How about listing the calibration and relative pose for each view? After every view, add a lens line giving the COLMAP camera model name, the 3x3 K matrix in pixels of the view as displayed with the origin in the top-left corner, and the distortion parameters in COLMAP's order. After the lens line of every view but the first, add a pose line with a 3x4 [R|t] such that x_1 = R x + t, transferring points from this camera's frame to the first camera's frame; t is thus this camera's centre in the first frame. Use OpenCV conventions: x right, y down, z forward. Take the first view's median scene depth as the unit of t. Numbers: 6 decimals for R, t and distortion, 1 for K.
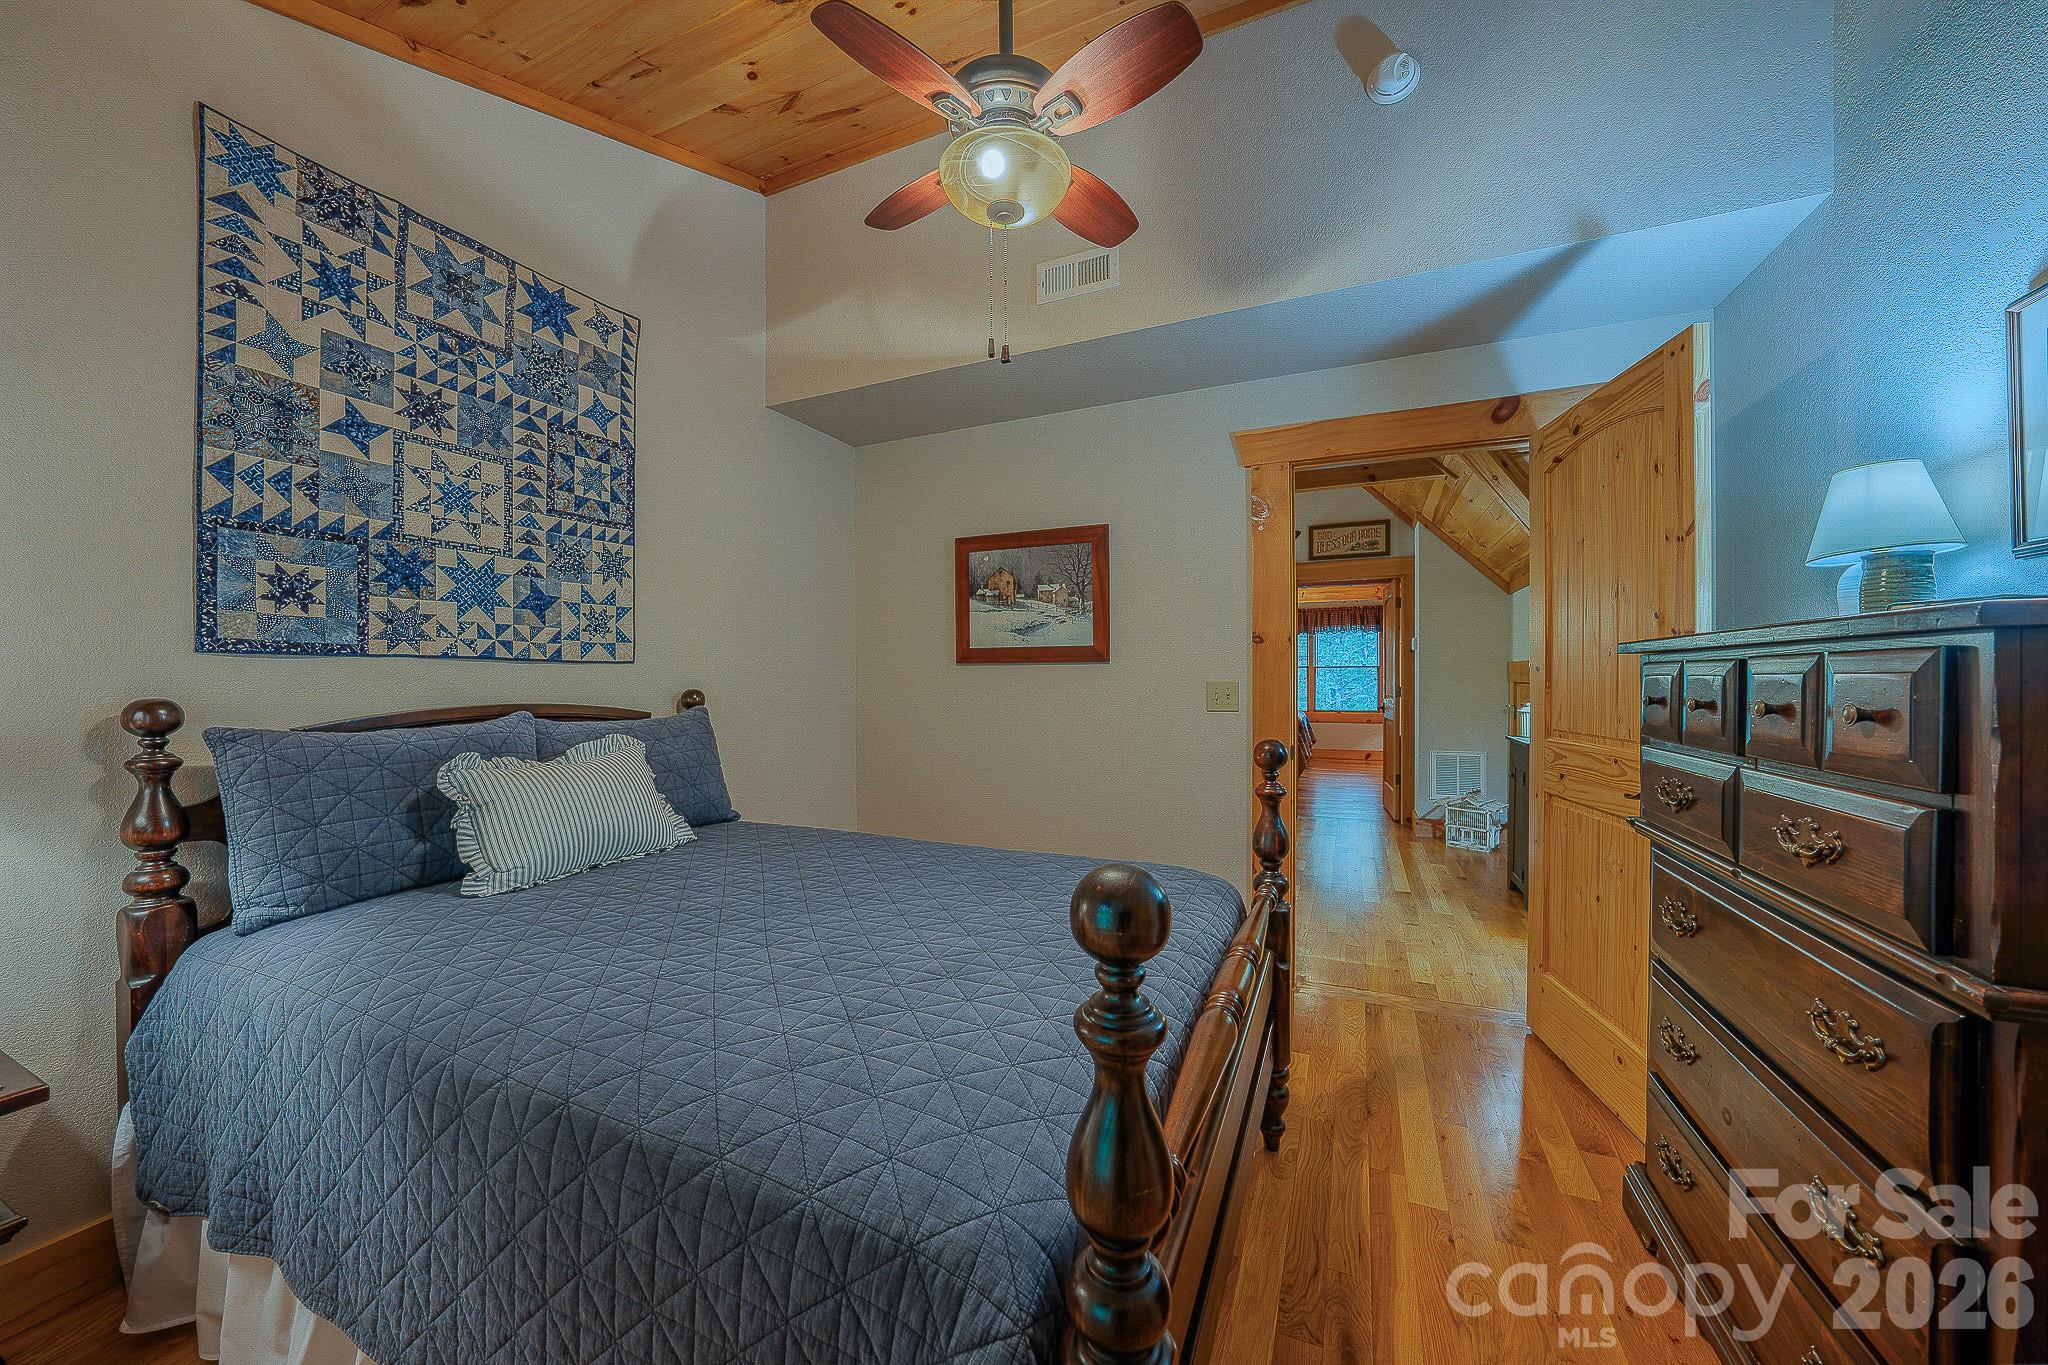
lens RADIAL K [[717.2, 0, 1024.5], [0, 717.2, 684.4], [0, 0, 1]] dist [-0.024909, 0.004120]
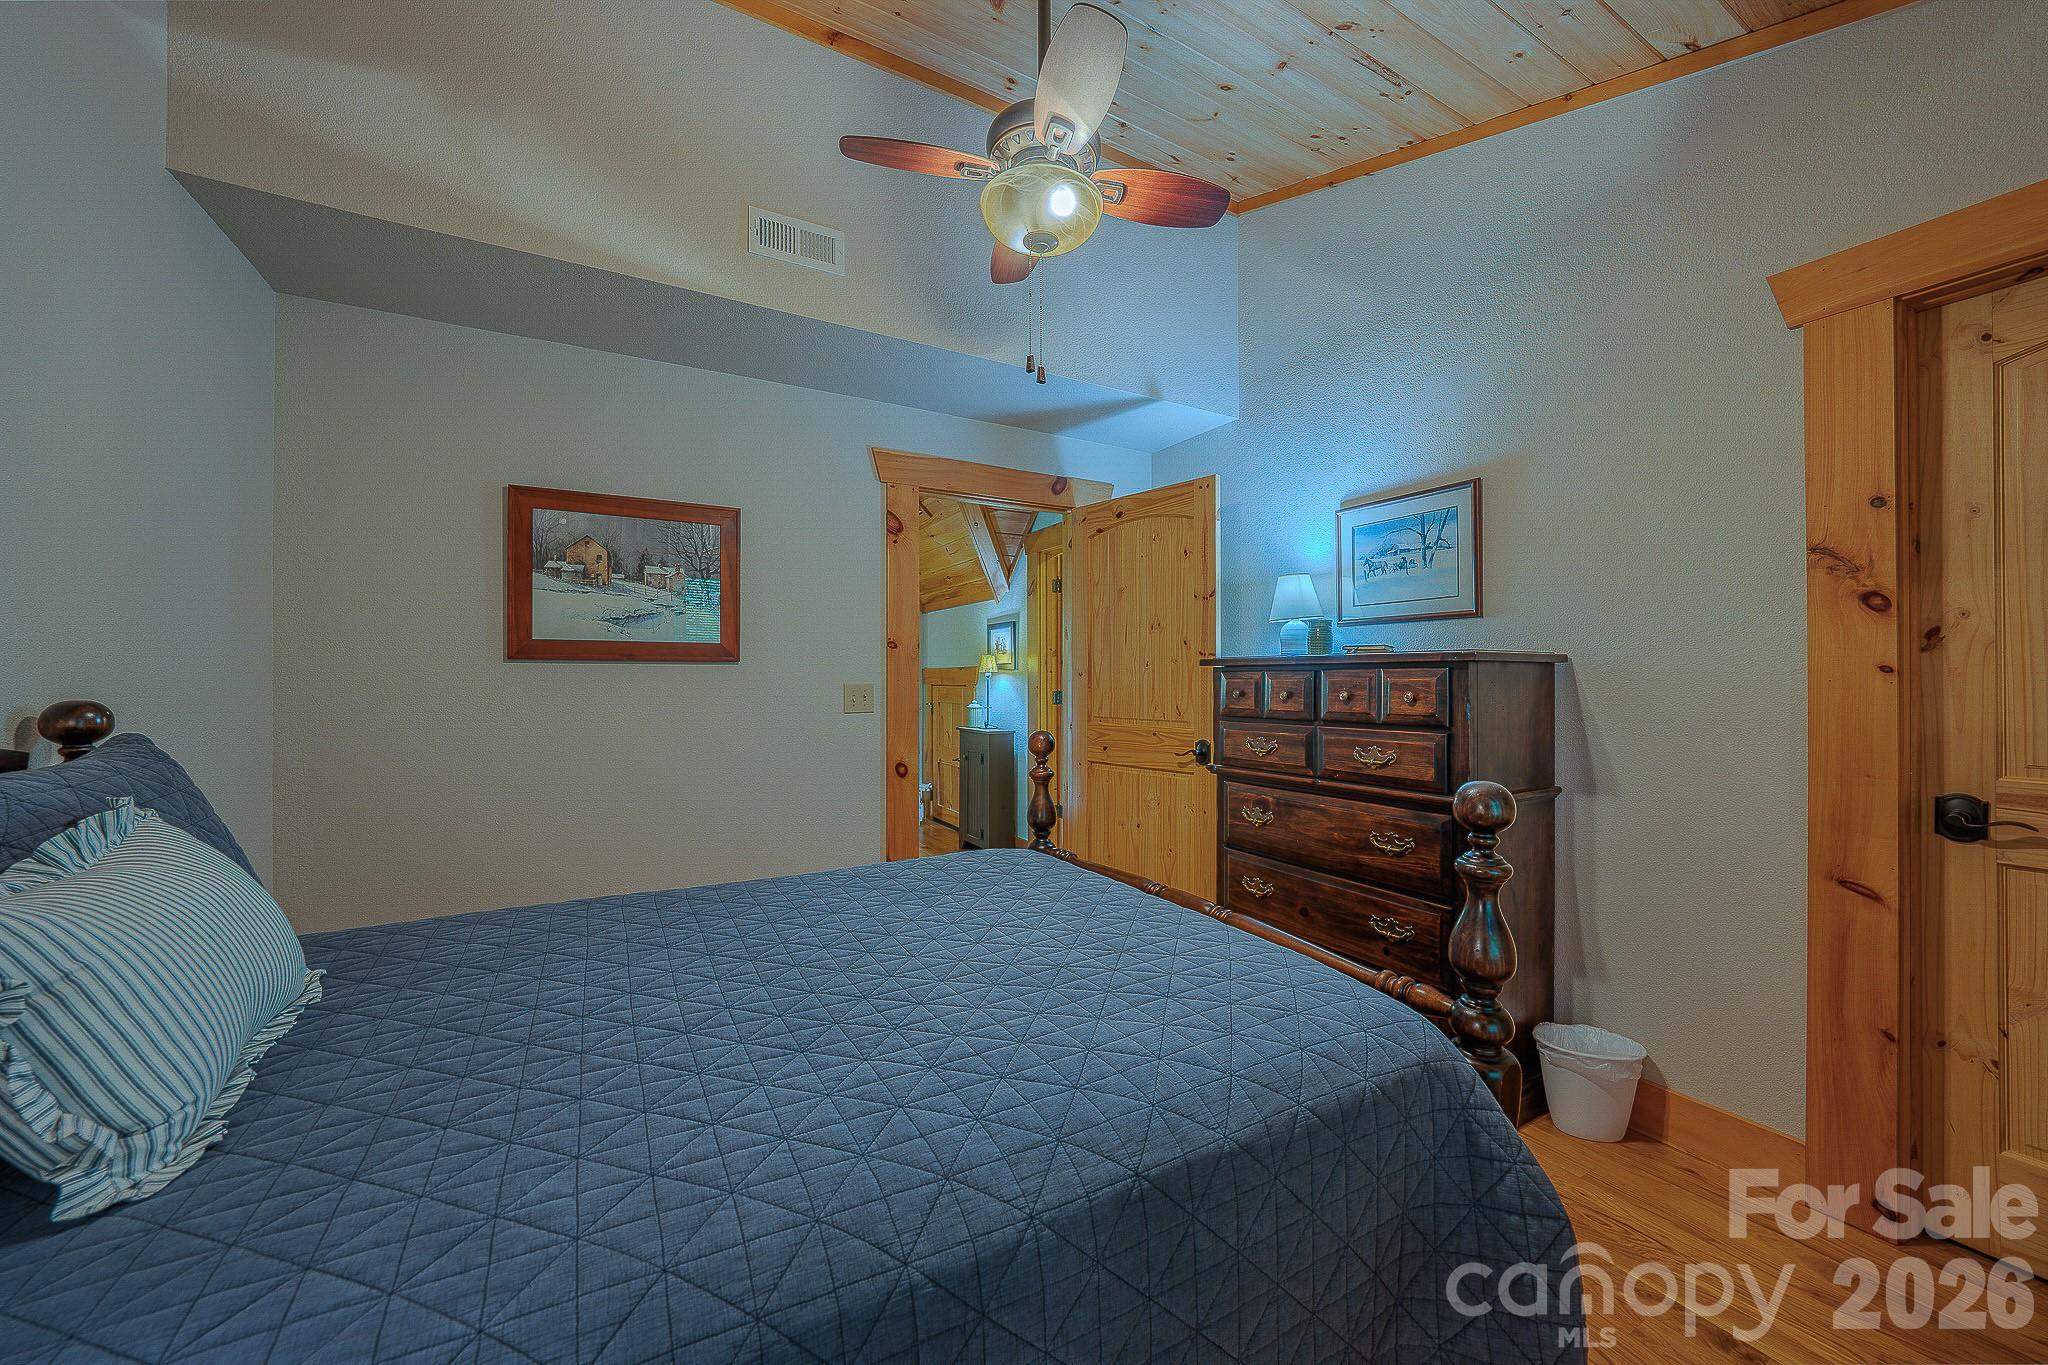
lens RADIAL K [[736.3, 0, 1024.5], [0, 736.3, 675.4], [0, 0, 1]] dist [-0.008578, -0.000097]
pose [[0.595173, 0.007955, 0.803558, -0.410953], [0.006965, 0.999862, -0.015058, 0.001524], [-0.803567, 0.014559, 0.595036, 0.166812]]
